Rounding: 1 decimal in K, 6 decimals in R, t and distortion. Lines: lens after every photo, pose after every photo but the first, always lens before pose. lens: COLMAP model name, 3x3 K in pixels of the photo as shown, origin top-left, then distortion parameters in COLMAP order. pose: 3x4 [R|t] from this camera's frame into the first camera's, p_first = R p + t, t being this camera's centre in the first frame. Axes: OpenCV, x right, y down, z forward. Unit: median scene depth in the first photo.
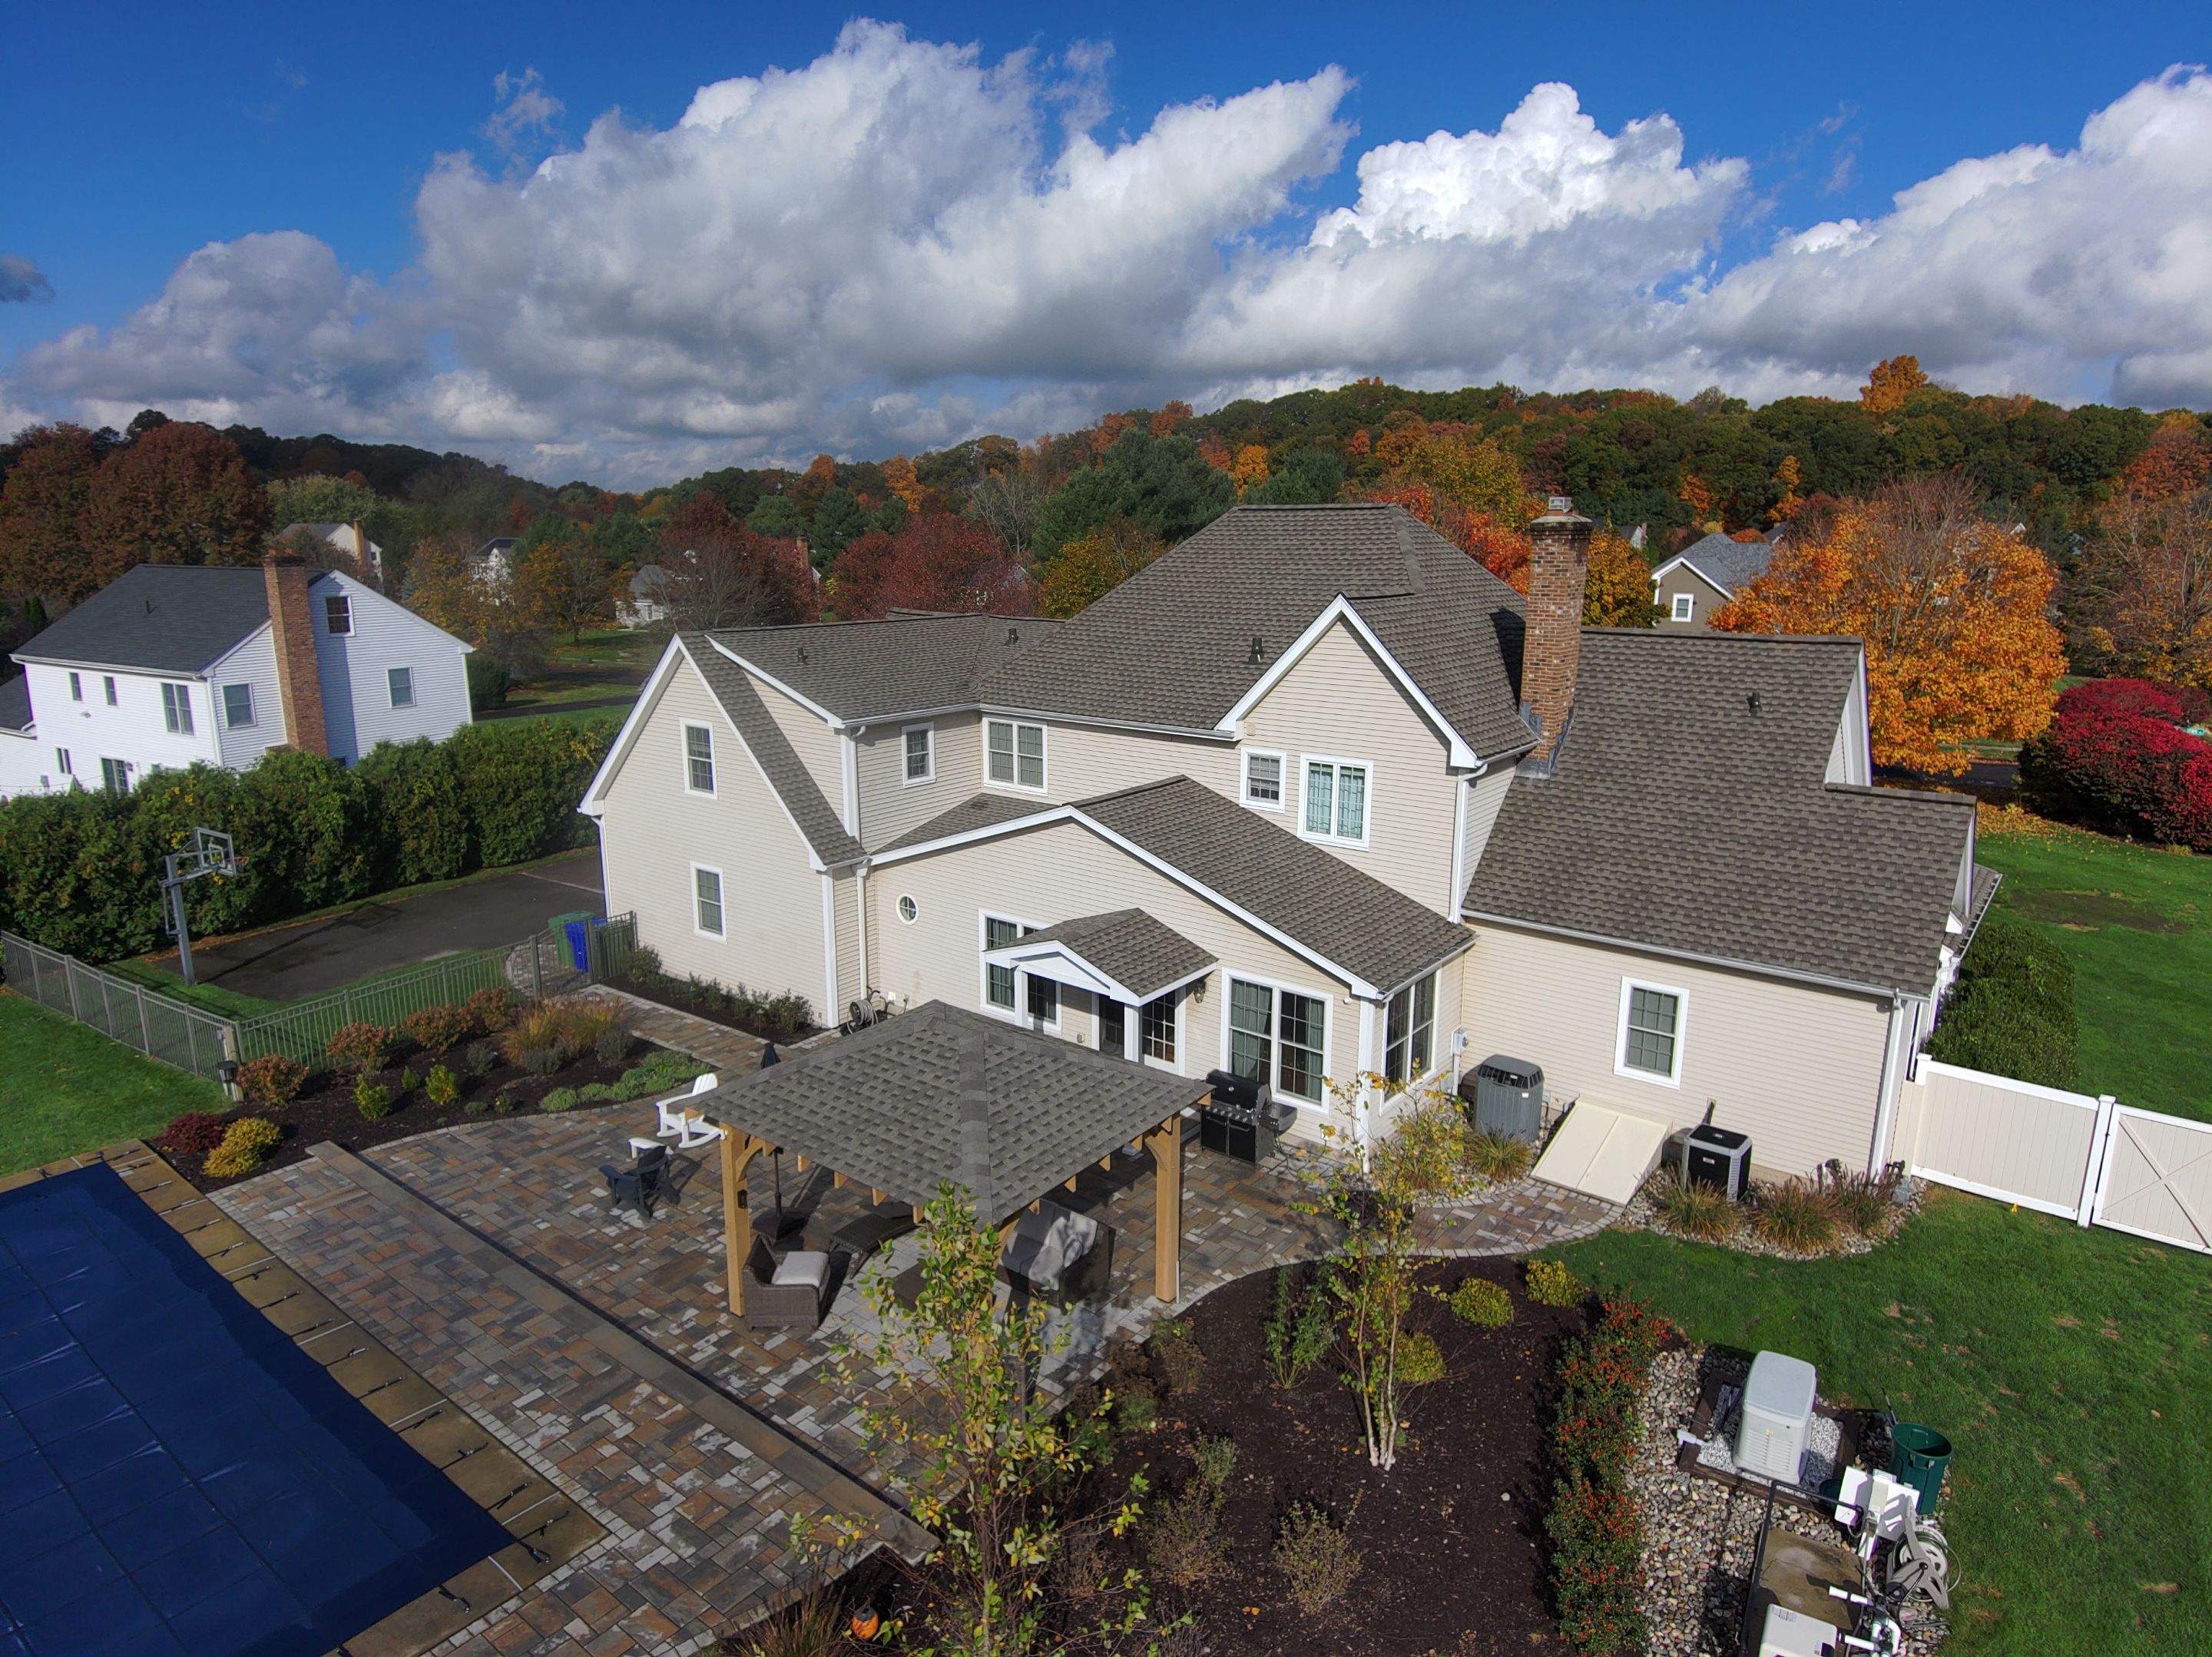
lens RADIAL K [[1310.8, 0, 1105.1], [0, 1310.8, 819.1], [0, 0, 1]] dist [0.057921, -0.083311]
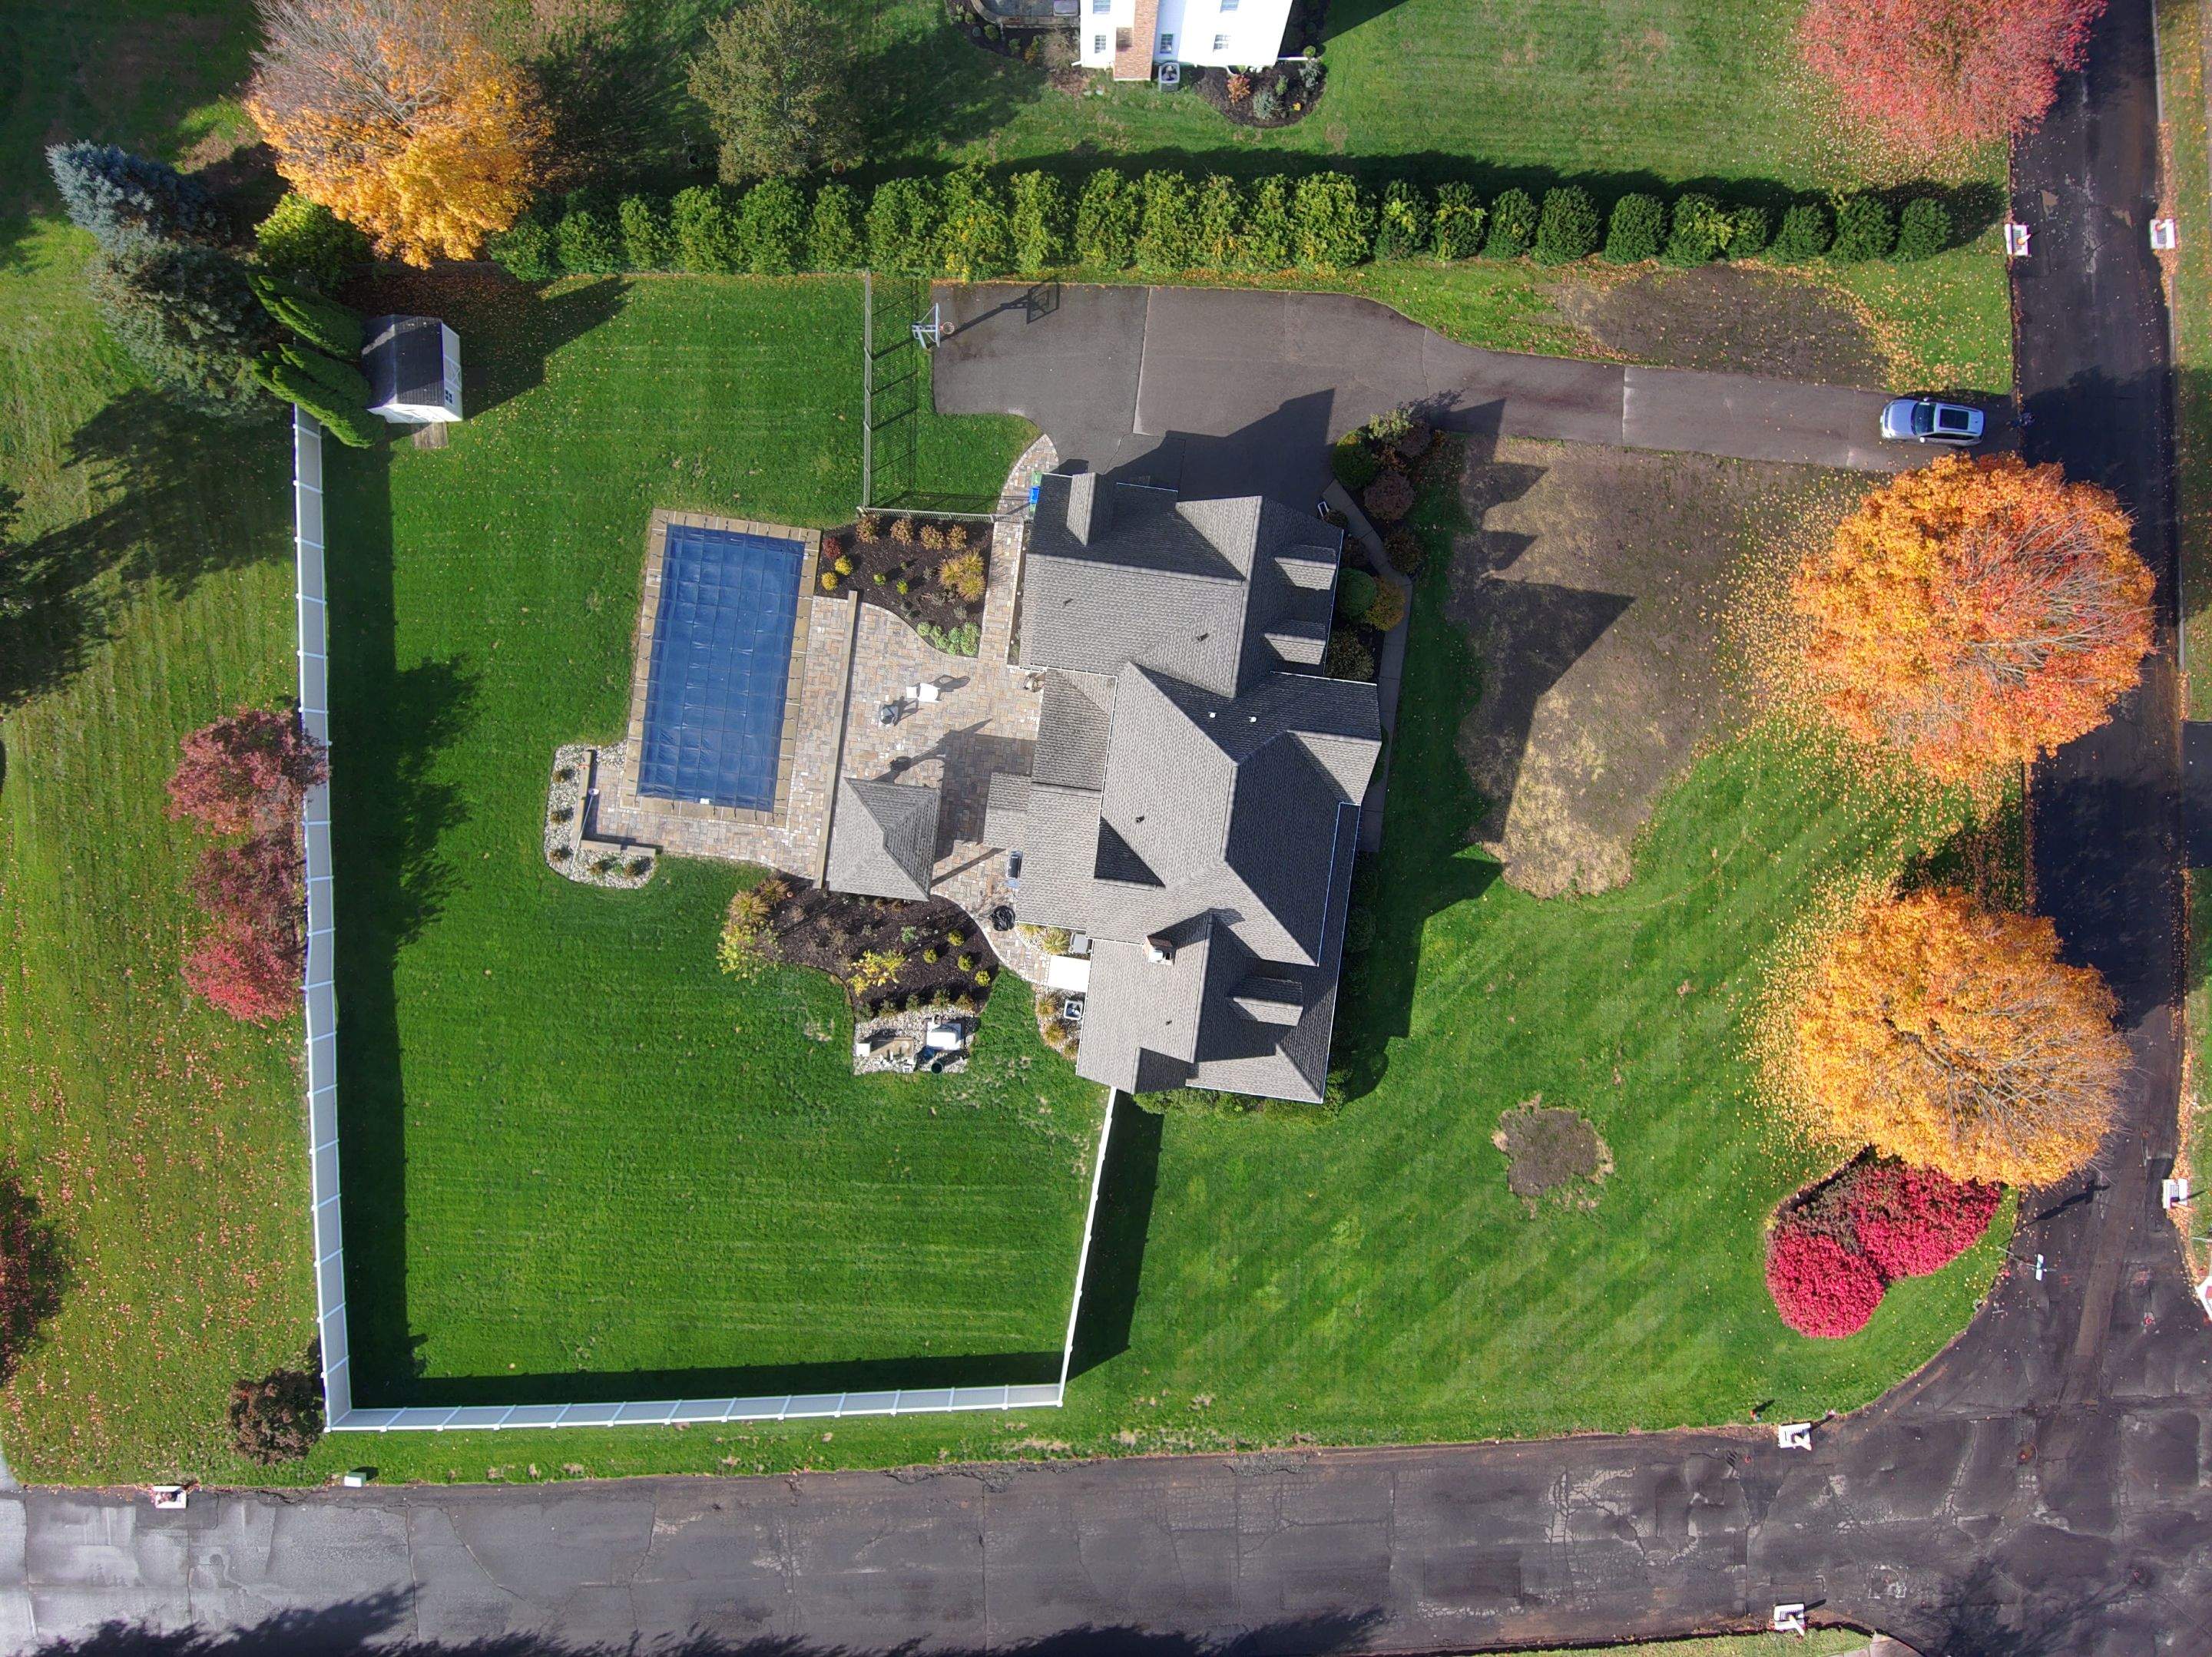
lens RADIAL K [[1310.8, 0, 1104.3], [0, 1310.8, 822.2], [0, 0, 1]] dist [0.057921, -0.083311]
pose [[0.512040, 0.858503, 0.028065, 0.026517], [-0.206713, 0.091445, 0.974119, -1.926240], [0.833718, -0.504589, 0.224287, 0.412733]]
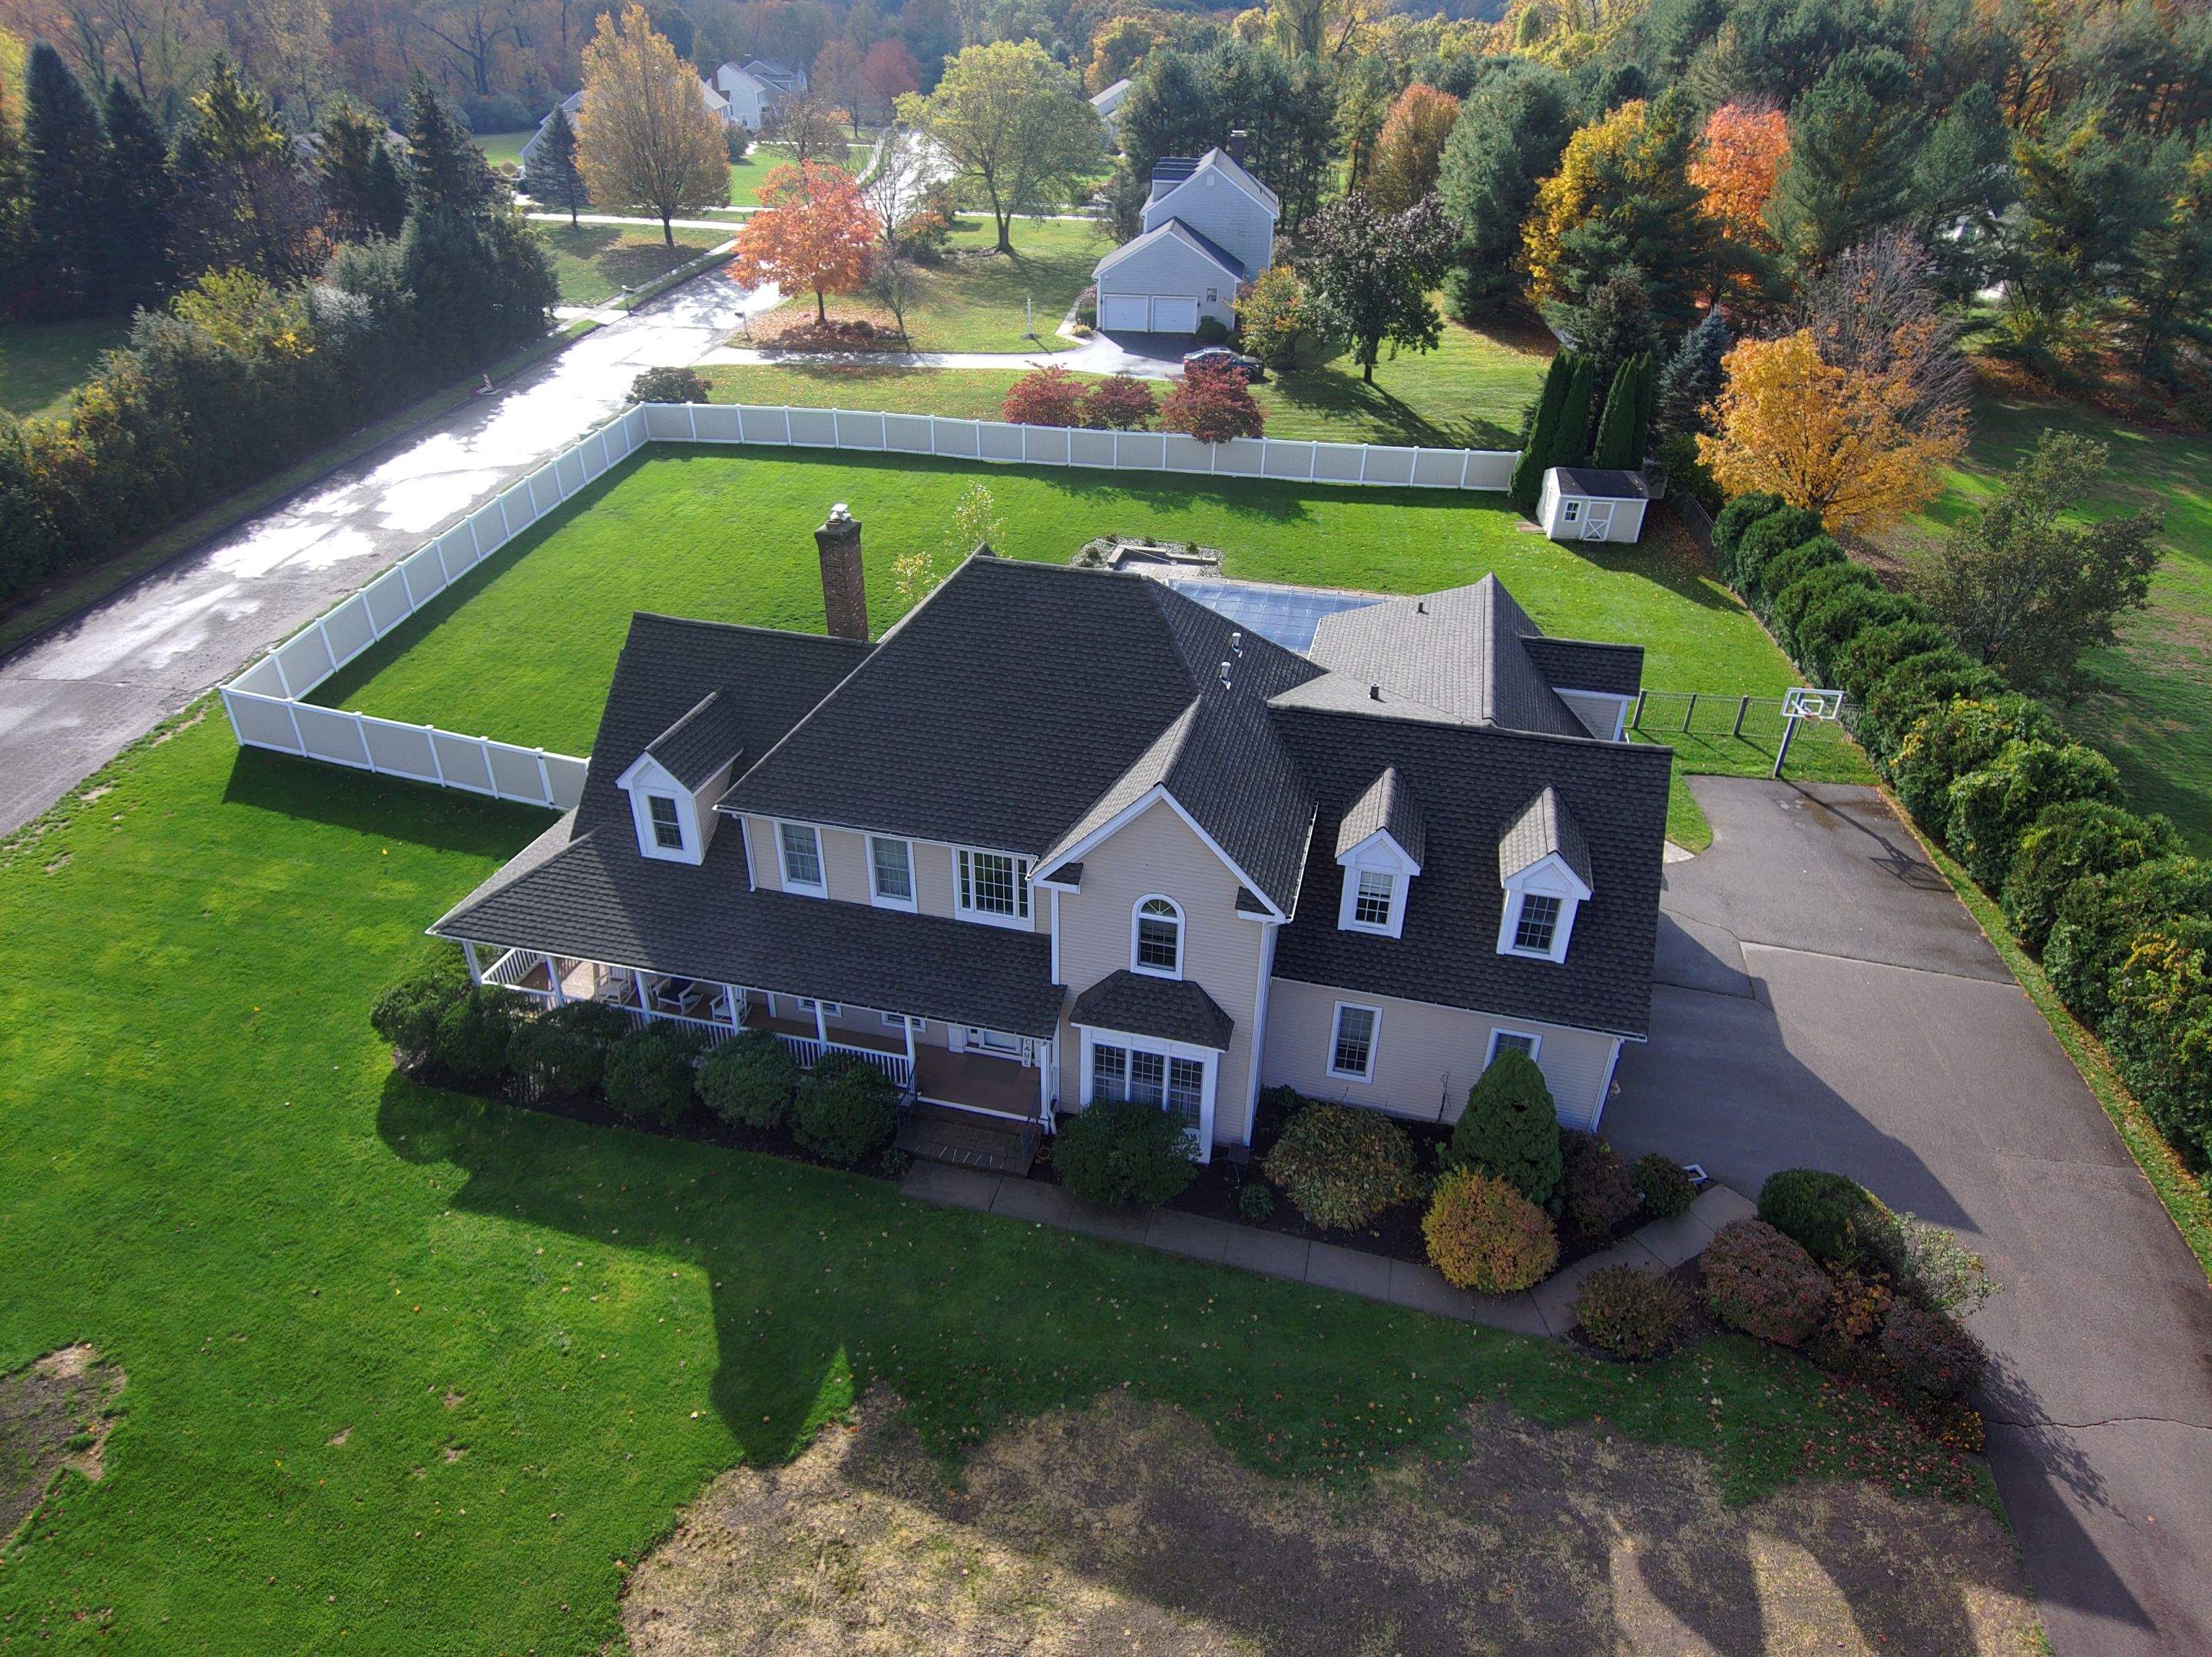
lens RADIAL K [[1310.8, 0, 1104.7], [0, 1310.8, 825.7], [0, 0, 1]] dist [0.057921, -0.083311]
pose [[-0.913321, 0.199930, -0.354787, 0.503312], [-0.105488, 0.725315, 0.680287, -0.752783], [0.393342, 0.658745, -0.641355, 1.723303]]
